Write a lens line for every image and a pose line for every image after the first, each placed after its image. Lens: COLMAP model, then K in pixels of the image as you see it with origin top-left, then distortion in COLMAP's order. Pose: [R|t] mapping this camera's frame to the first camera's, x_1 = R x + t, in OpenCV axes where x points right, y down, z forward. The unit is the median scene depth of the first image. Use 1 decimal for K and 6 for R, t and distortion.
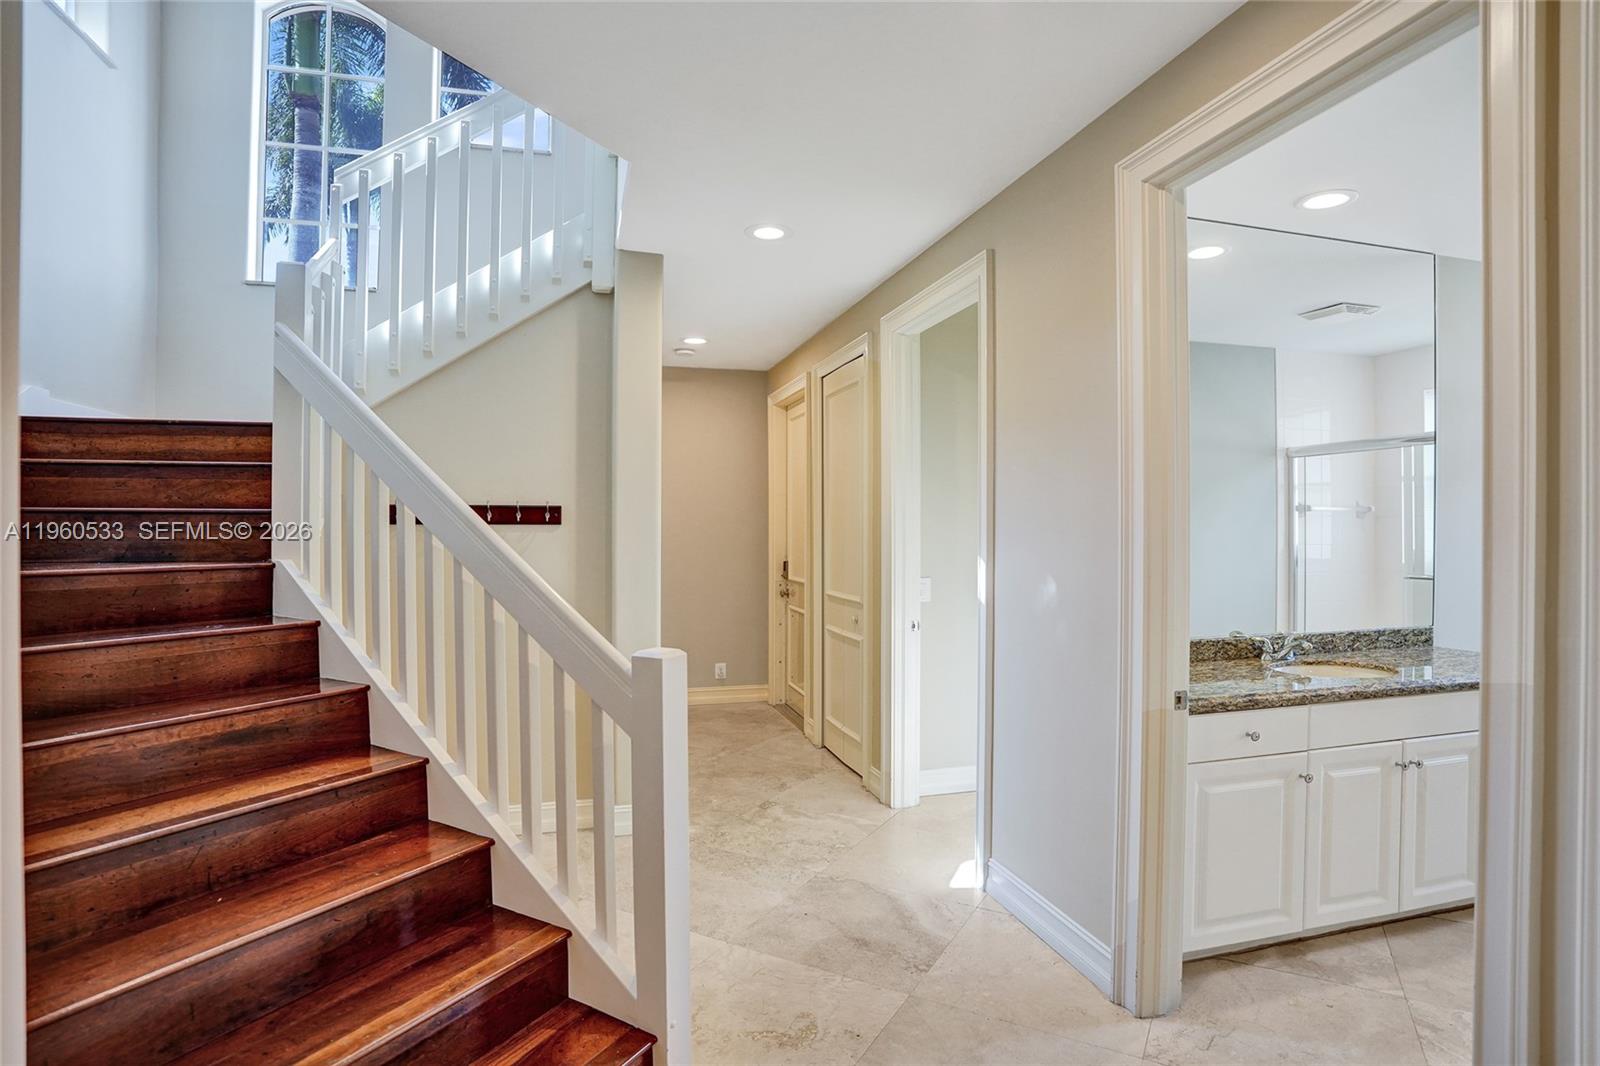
lens RADIAL K [[824.7, 0, 790.2], [0, 824.7, 525.6], [0, 0, 1]] dist [-0.061770, 0.020396]
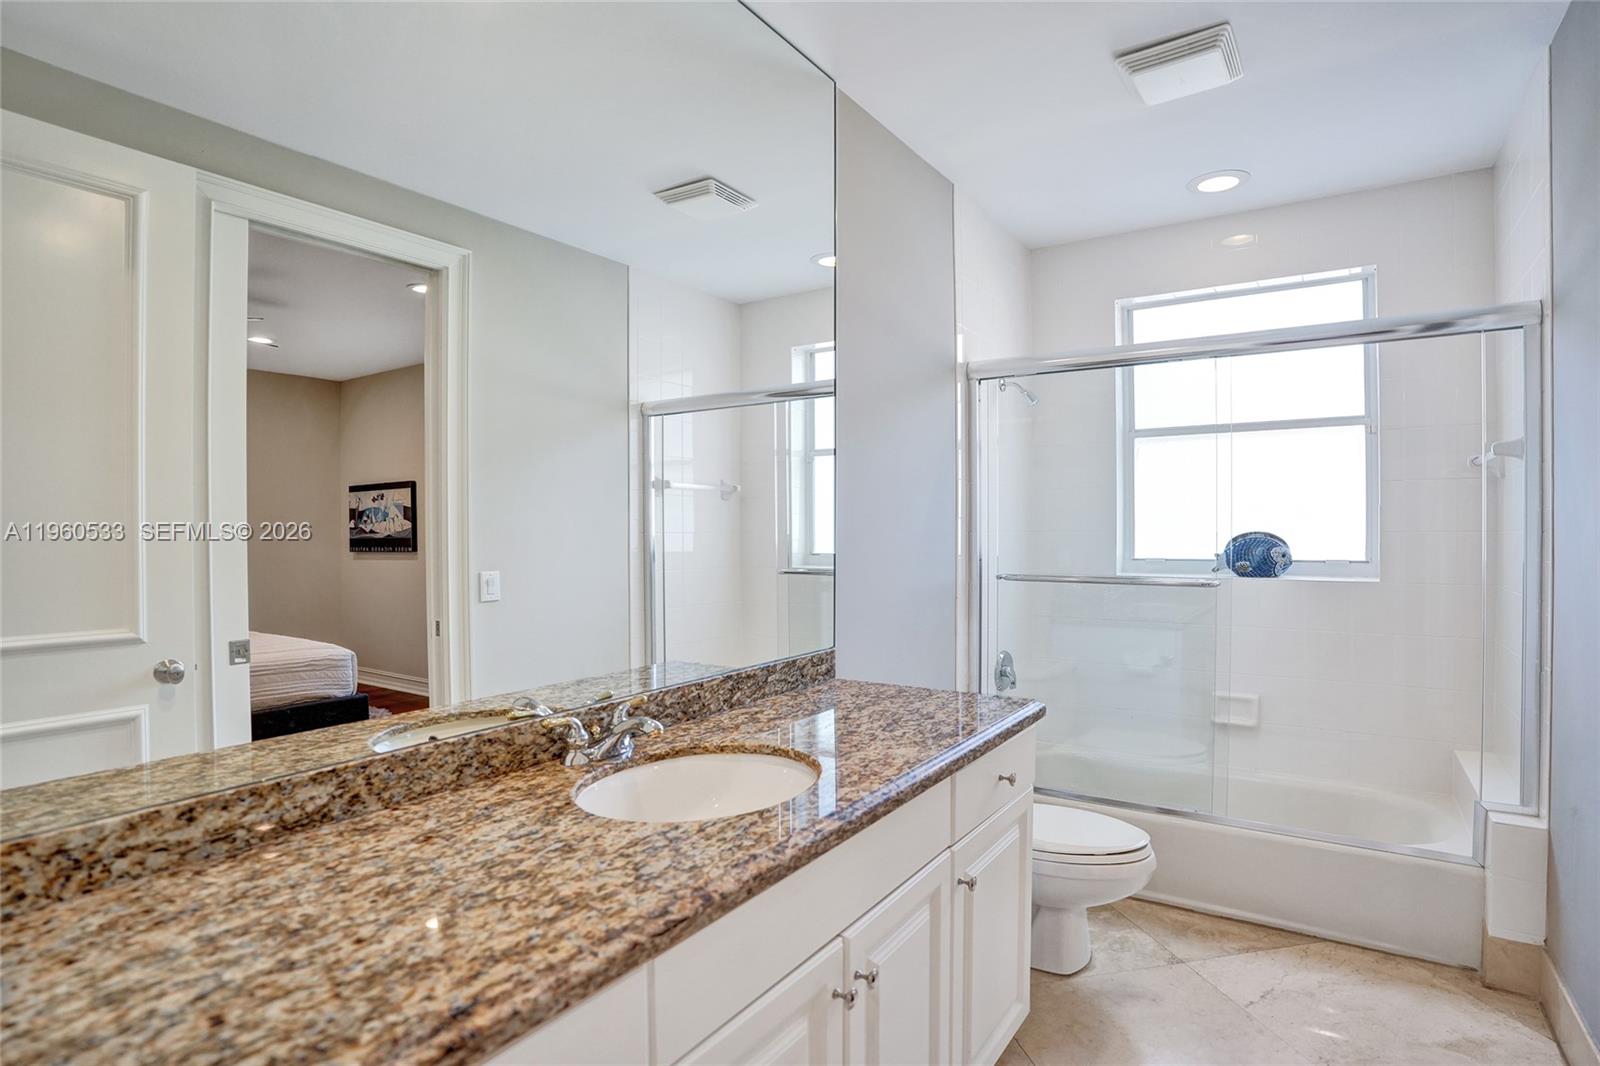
lens RADIAL K [[824.7, 0, 800.2], [0, 824.7, 531.9], [0, 0, 1]] dist [-0.061770, 0.020396]
pose [[0.750399, -0.004667, 0.660969, 0.355394], [0.003829, 0.999989, 0.002714, 0.032172], [-0.660974, 0.000494, 0.750408, 0.532898]]
